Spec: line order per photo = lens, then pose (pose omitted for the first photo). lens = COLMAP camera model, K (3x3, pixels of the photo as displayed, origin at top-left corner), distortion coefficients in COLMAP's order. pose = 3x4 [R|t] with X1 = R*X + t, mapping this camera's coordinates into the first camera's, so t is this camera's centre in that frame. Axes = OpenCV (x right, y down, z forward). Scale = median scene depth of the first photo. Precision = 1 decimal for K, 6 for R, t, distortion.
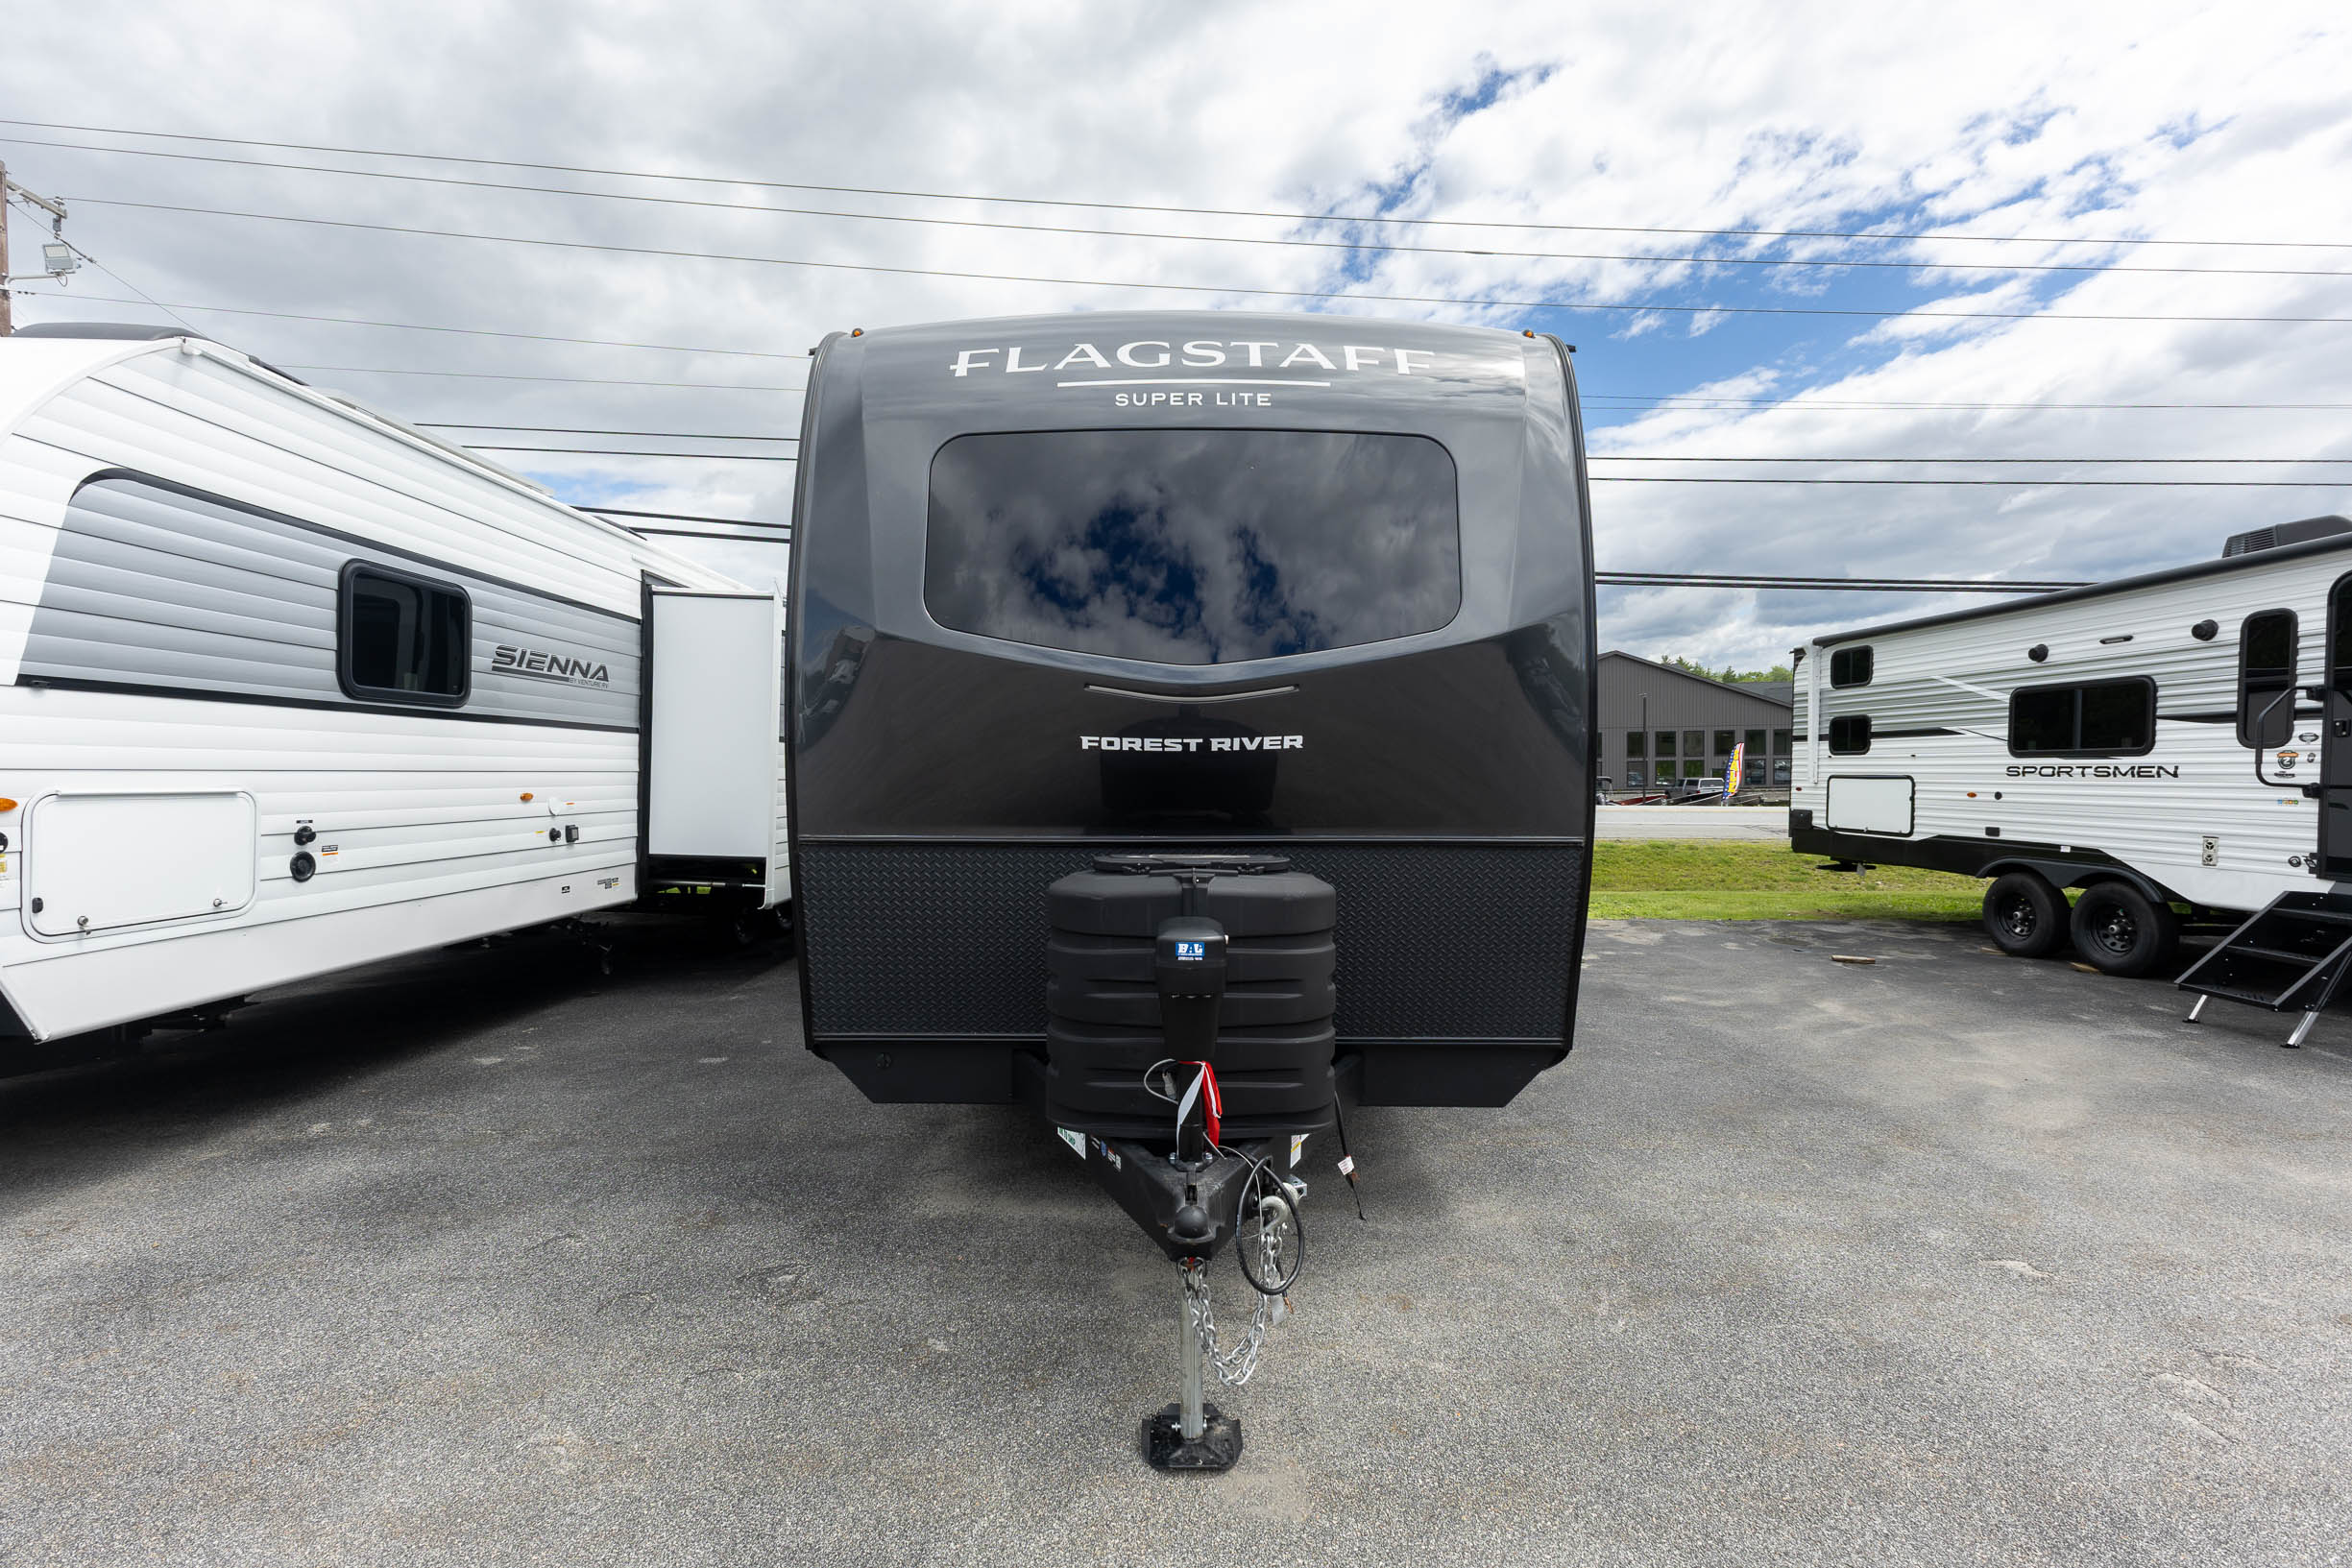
lens RADIAL K [[1018.2, 0, 1181.9], [0, 1018.2, 779.9], [0, 0, 1]] dist [0.012448, -0.001752]
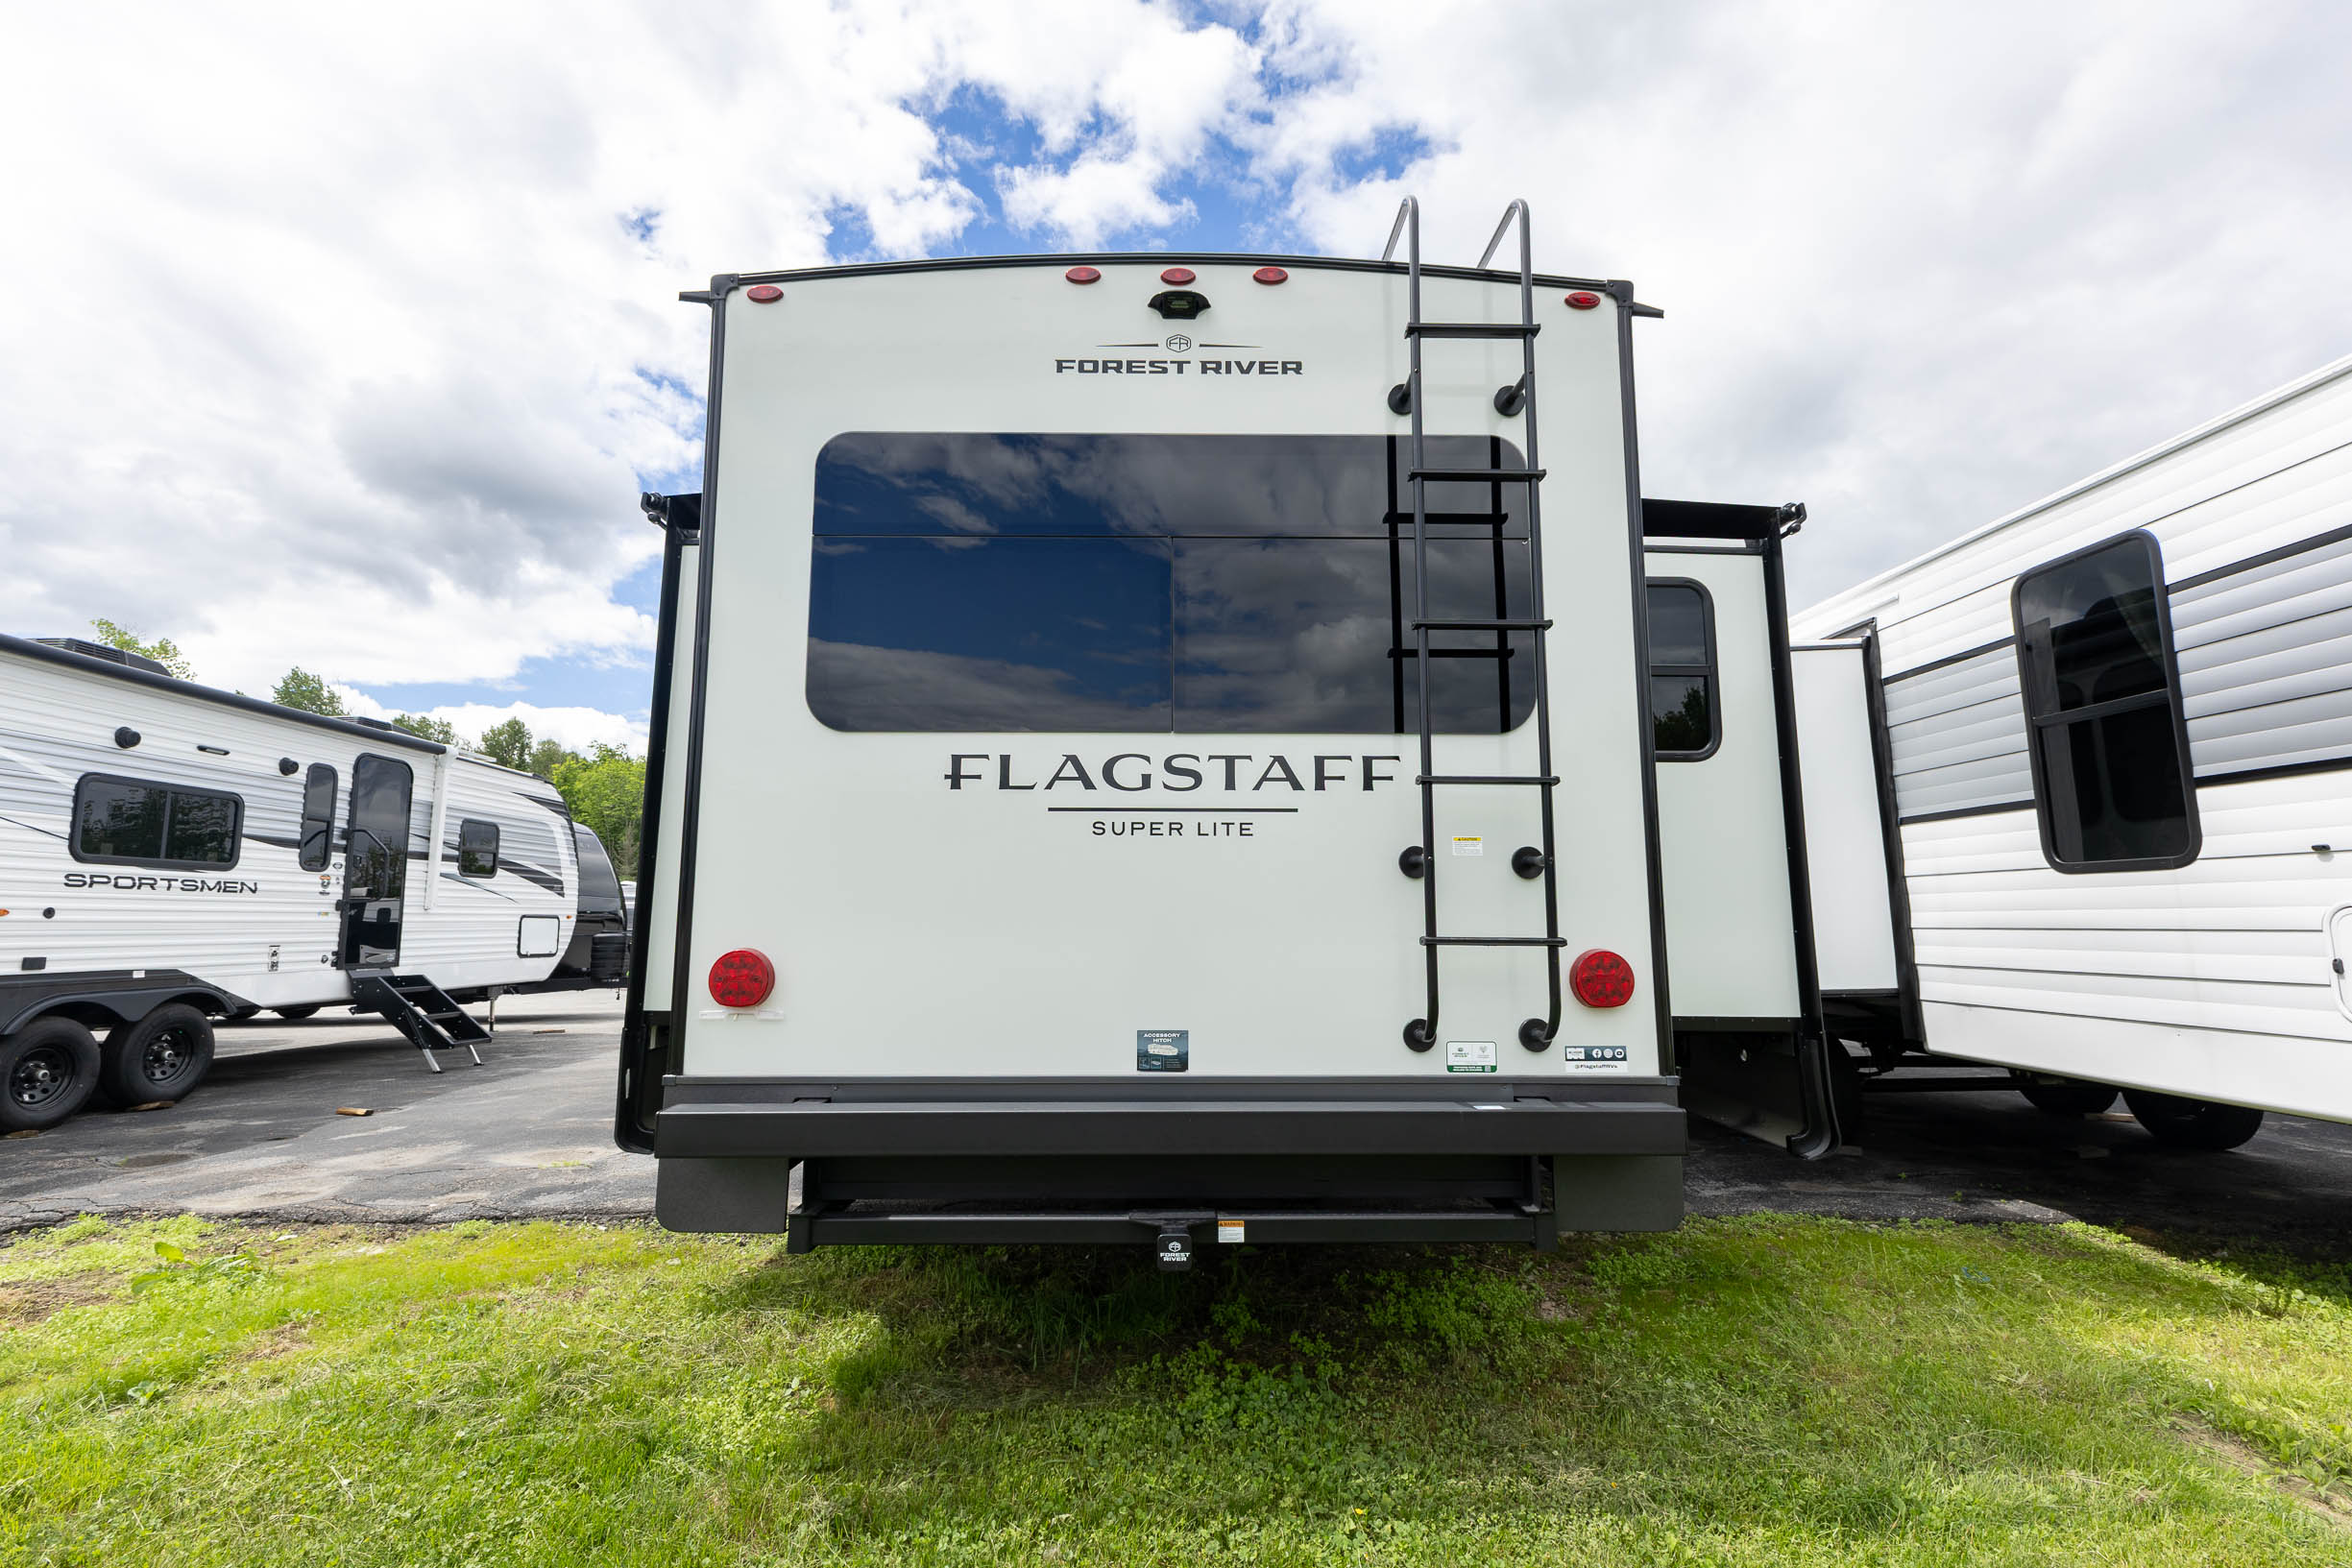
lens RADIAL K [[1018.2, 0, 1179.7], [0, 1018.2, 778.3], [0, 0, 1]] dist [0.012448, -0.001752]
pose [[-0.999852, 0.000674, -0.017213, 0.003958], [0.002946, 0.991204, -0.132312, 0.022950], [0.016972, -0.132343, -0.991059, 2.022592]]
